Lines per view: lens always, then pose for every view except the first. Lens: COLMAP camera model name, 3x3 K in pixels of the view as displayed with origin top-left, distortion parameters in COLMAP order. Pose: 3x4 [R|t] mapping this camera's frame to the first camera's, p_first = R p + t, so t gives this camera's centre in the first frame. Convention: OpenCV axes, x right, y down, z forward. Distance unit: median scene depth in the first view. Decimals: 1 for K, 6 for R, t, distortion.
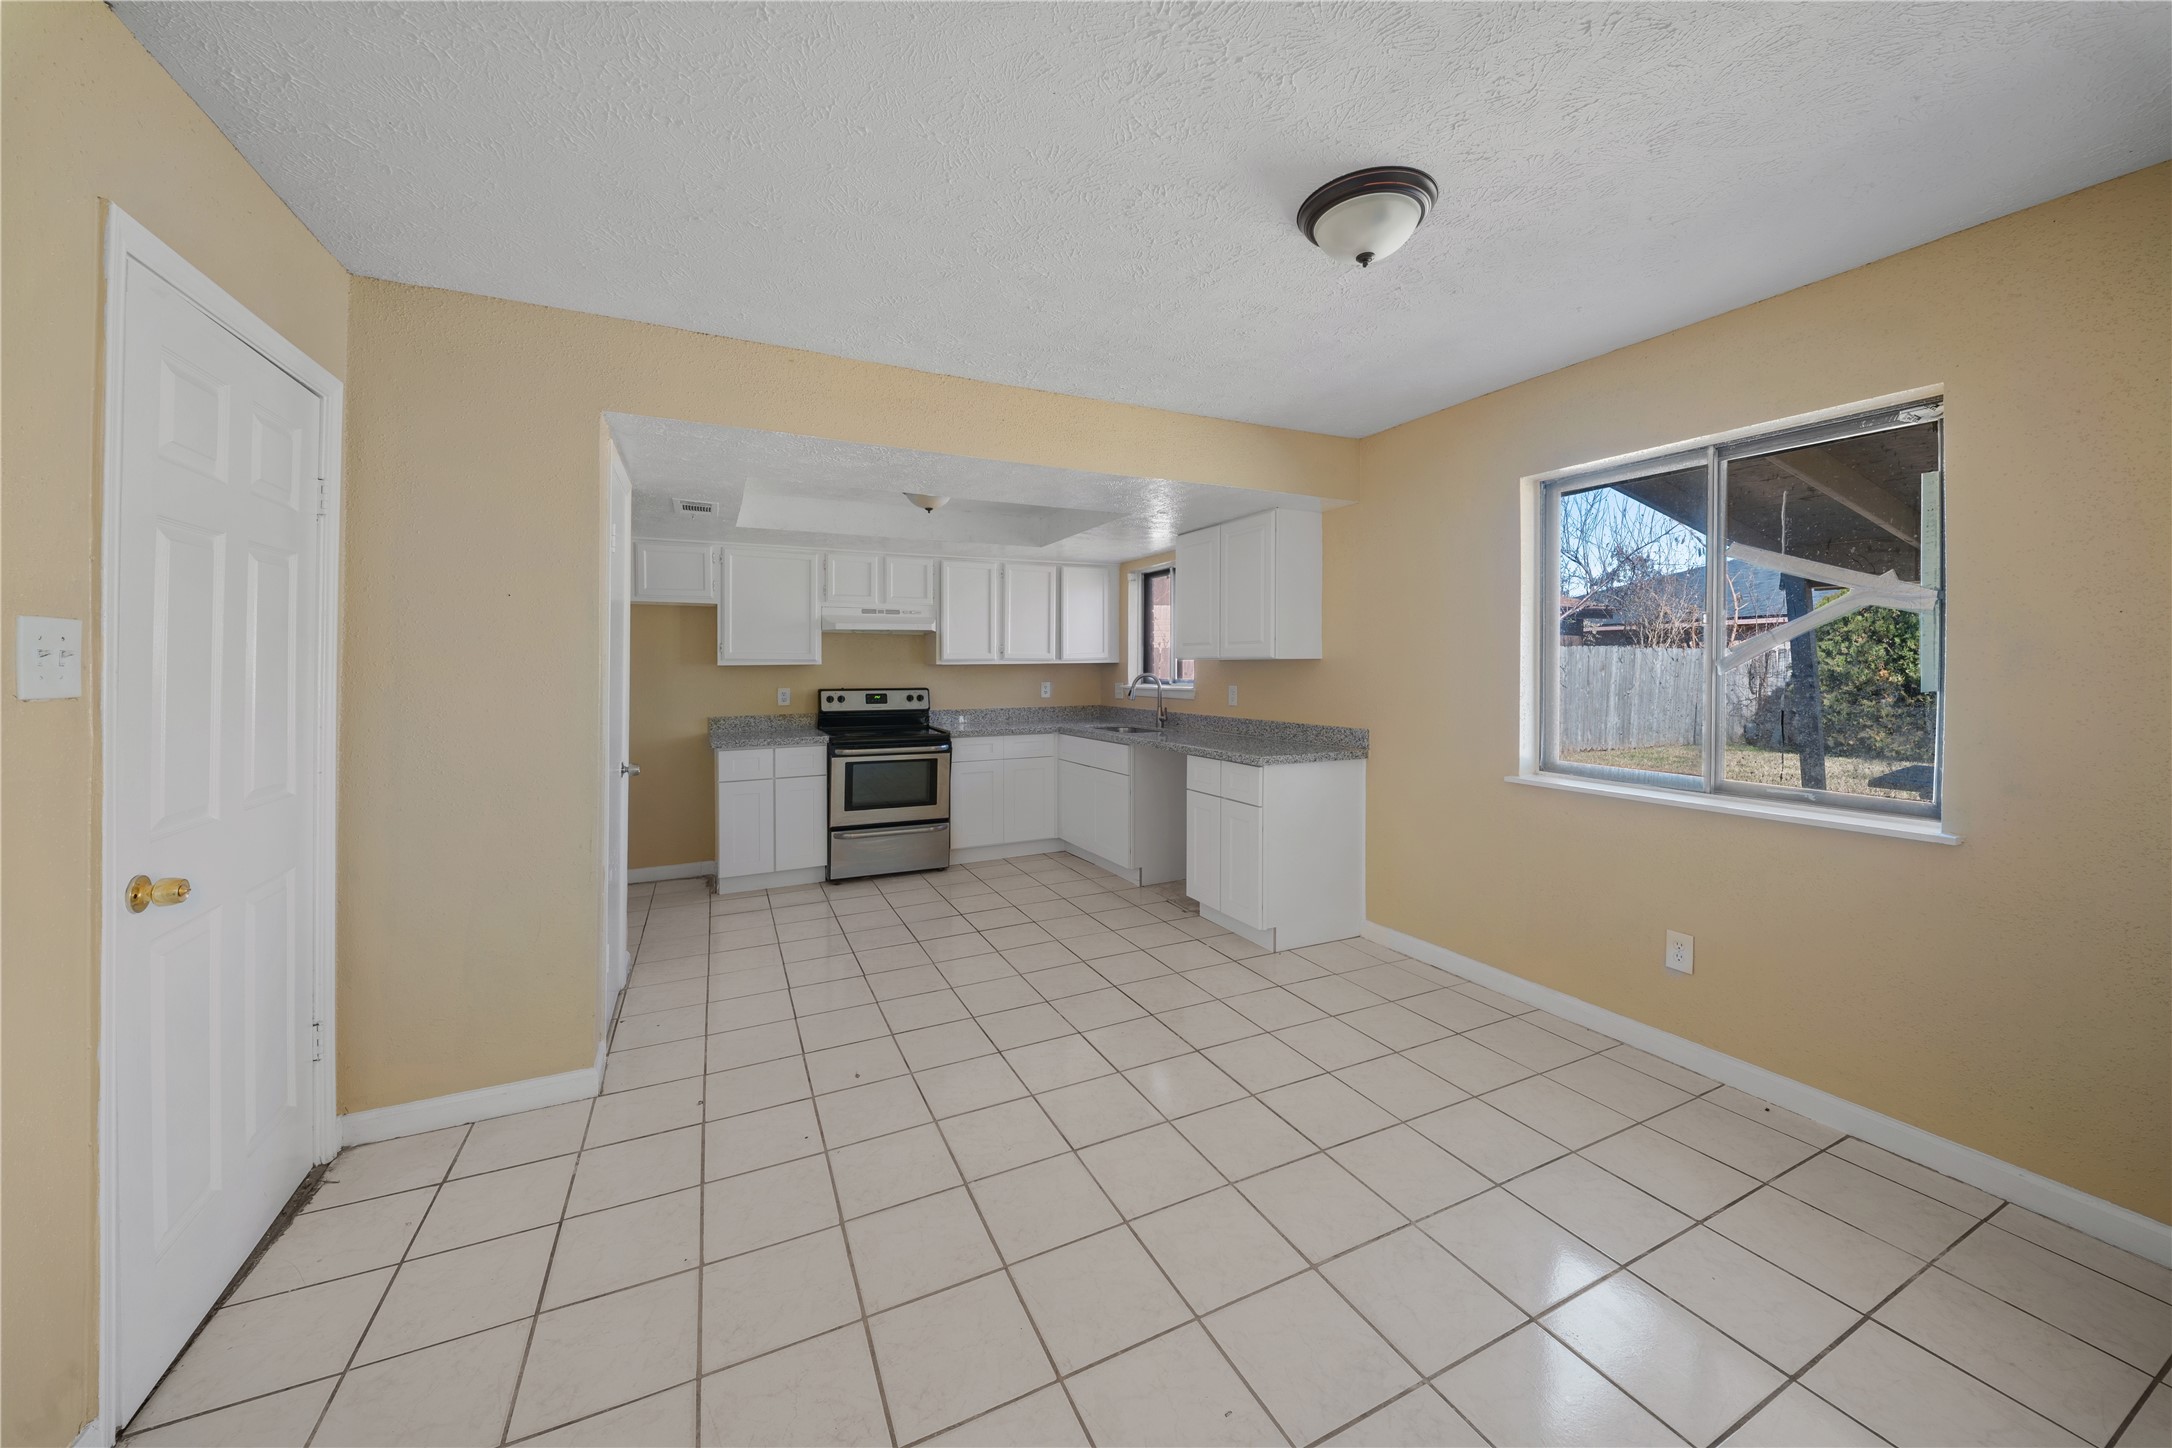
lens RADIAL K [[765.4, 0, 1088.9], [0, 765.4, 665.3], [0, 0, 1]] dist [0.012060, -0.003308]
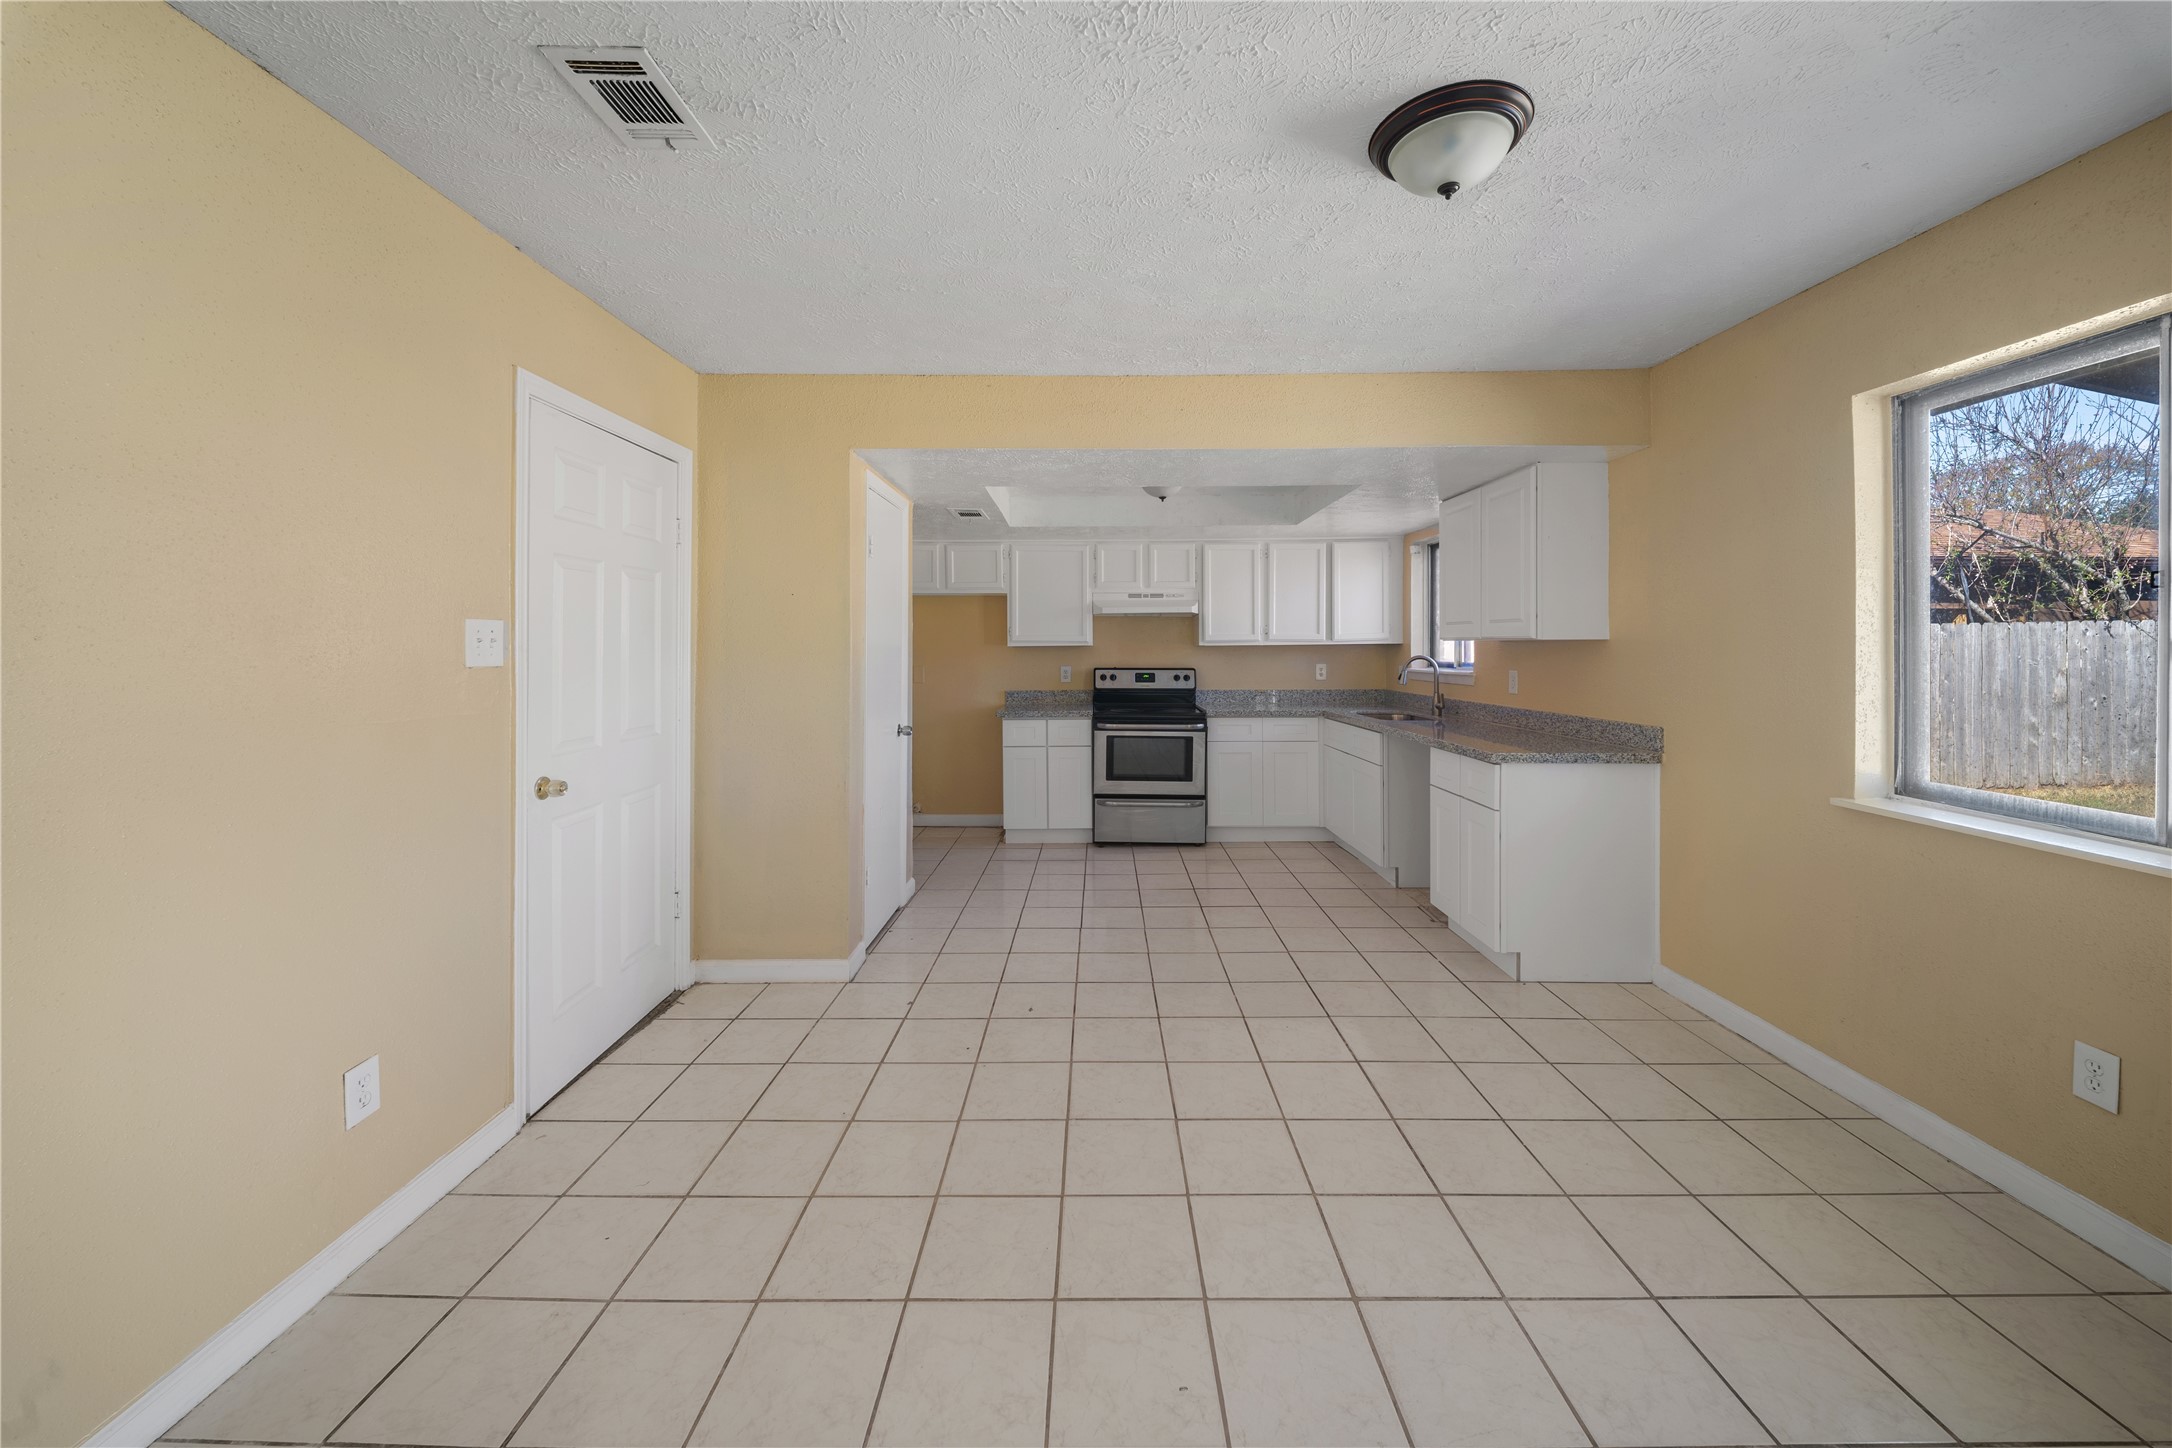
lens RADIAL K [[765.4, 0, 1085.5], [0, 765.4, 644.3], [0, 0, 1]] dist [0.012060, -0.003308]
pose [[0.903594, 0.000491, -0.428389, 0.208284], [-0.001252, 0.999998, -0.001495, -0.002074], [0.428387, 0.001887, 0.903593, 0.012054]]
